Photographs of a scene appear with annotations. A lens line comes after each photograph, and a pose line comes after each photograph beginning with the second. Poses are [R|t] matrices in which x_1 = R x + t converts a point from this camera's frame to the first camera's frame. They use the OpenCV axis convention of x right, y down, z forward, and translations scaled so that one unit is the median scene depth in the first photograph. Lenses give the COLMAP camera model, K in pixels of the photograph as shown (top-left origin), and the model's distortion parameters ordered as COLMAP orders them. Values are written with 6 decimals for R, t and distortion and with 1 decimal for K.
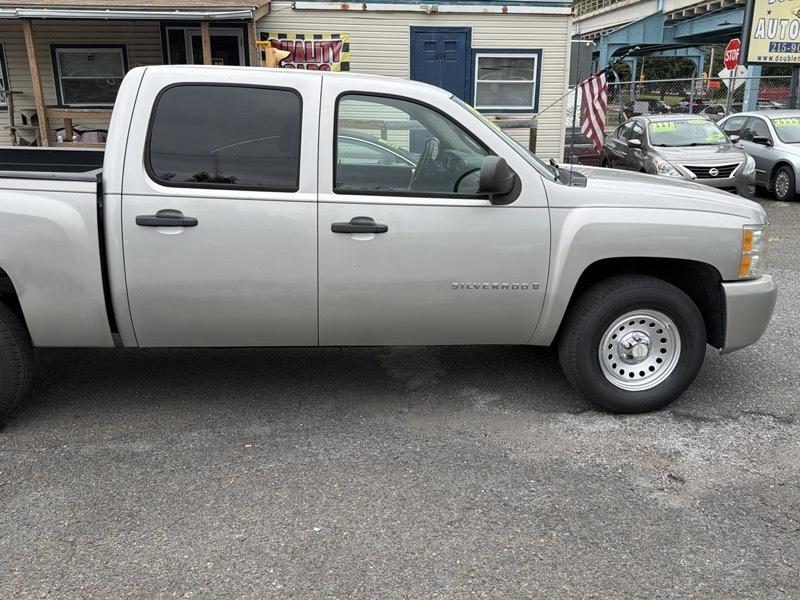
lens RADIAL K [[699.5, 0, 399.5], [0, 699.5, 305.0], [0, 0, 1]] dist [0.153908, -0.293105]
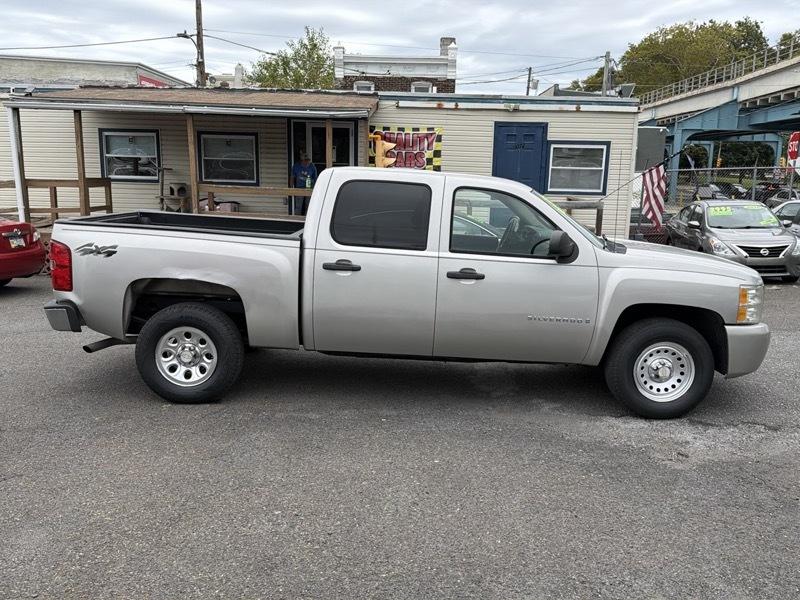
lens RADIAL K [[699.5, 0, 399.5], [0, 699.5, 305.0], [0, 0, 1]] dist [0.153908, -0.293105]
pose [[0.994326, 0.040253, -0.098469, -0.036440], [-0.049852, 0.994030, -0.097052, 0.078835], [0.093975, 0.101410, 0.990396, -0.364461]]
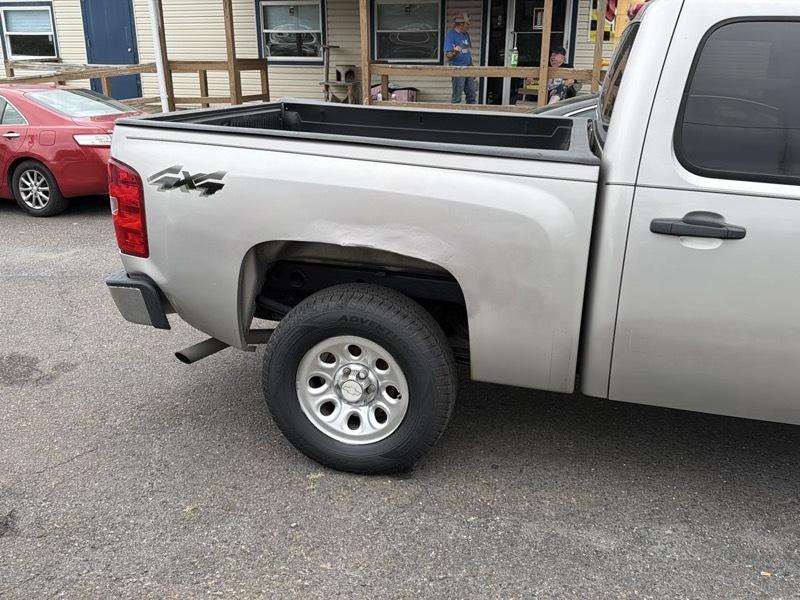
lens RADIAL K [[699.7, 0, 400.0], [0, 699.7, 300.0], [0, 0, 1]] dist [0.134921, -0.213468]
pose [[0.945527, 0.110148, -0.306344, -0.281513], [-0.095632, 0.993481, 0.062046, -0.049899], [0.311181, -0.029370, 0.949897, 0.209323]]
